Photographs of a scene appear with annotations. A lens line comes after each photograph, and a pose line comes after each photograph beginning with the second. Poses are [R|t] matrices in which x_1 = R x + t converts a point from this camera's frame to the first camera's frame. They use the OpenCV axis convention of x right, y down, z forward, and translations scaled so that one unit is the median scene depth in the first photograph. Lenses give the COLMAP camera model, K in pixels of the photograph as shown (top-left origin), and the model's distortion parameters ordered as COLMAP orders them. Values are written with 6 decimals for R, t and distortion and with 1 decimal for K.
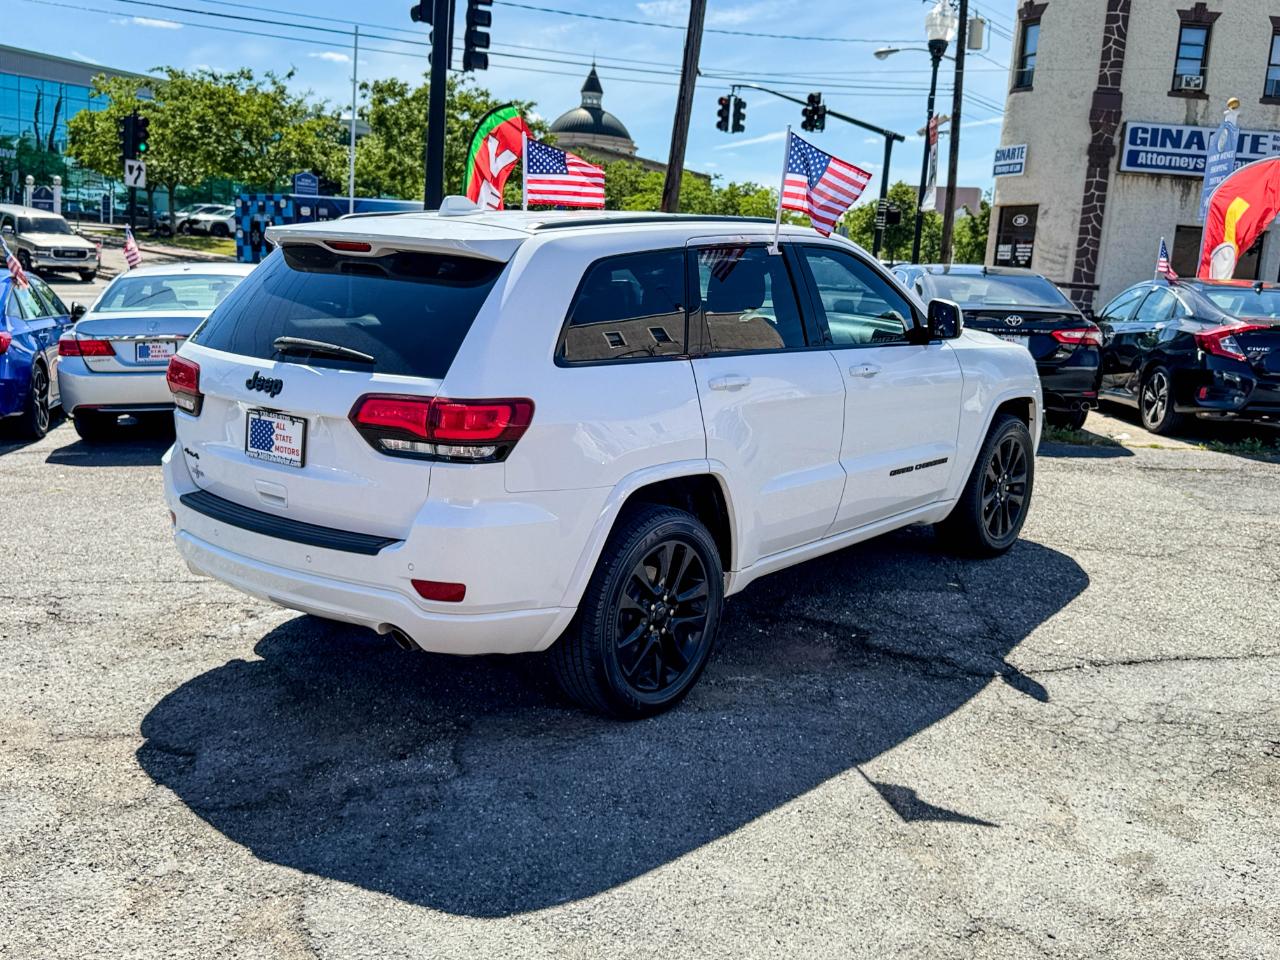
lens RADIAL K [[1290.5, 0, 632.7], [0, 1290.5, 476.6], [0, 0, 1]] dist [0.014795, 0.000000]
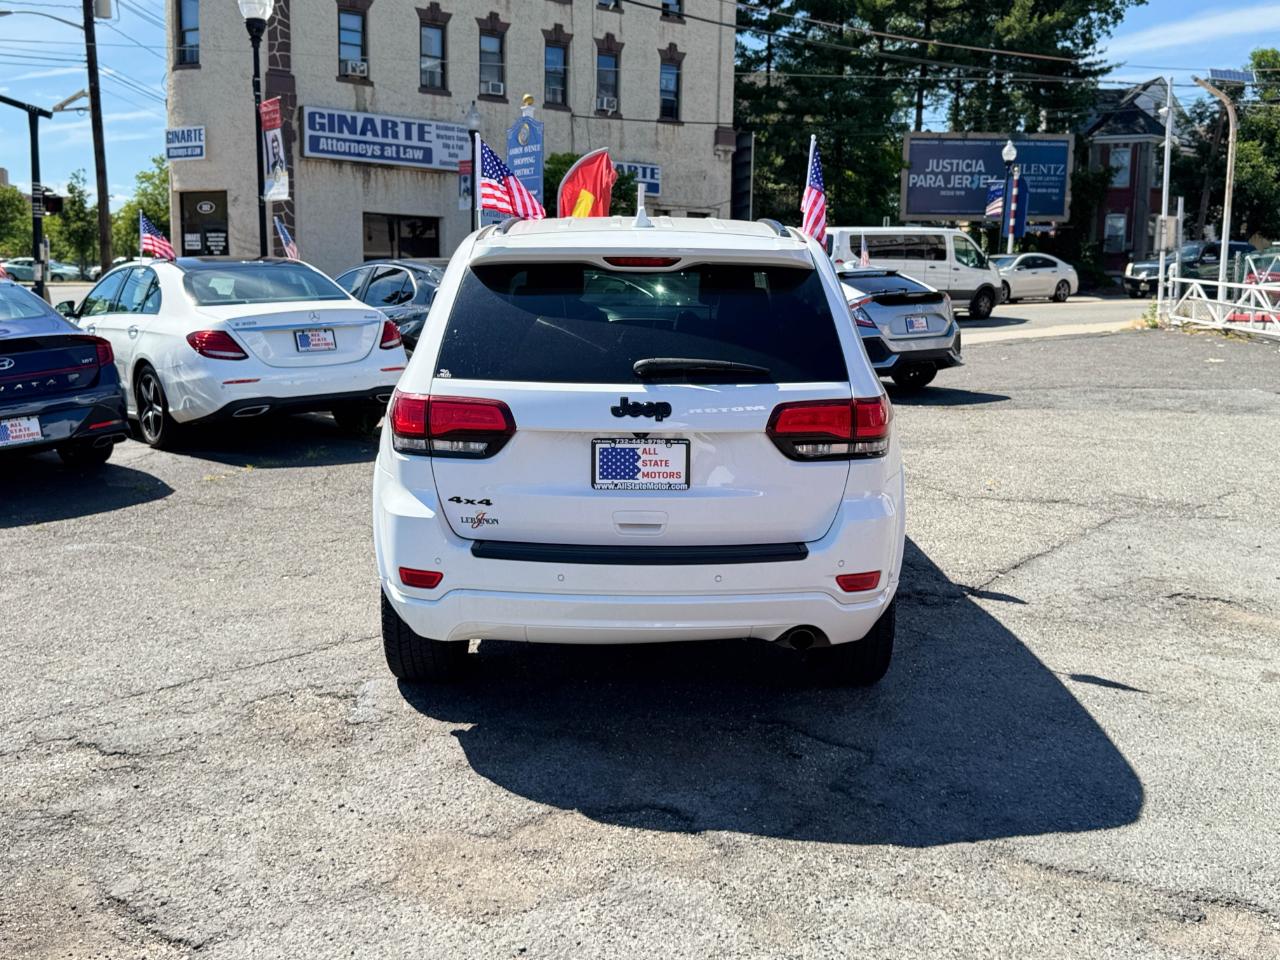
lens RADIAL K [[1412.7, 0, 638.7], [0, 1412.7, 483.5], [0, 0, 1]] dist [0.001997, 0.000000]
pose [[0.775981, -0.131365, 0.616926, -0.115144], [0.131598, 0.990266, 0.045336, -0.007938], [-0.616876, 0.046006, 0.785714, 0.023051]]
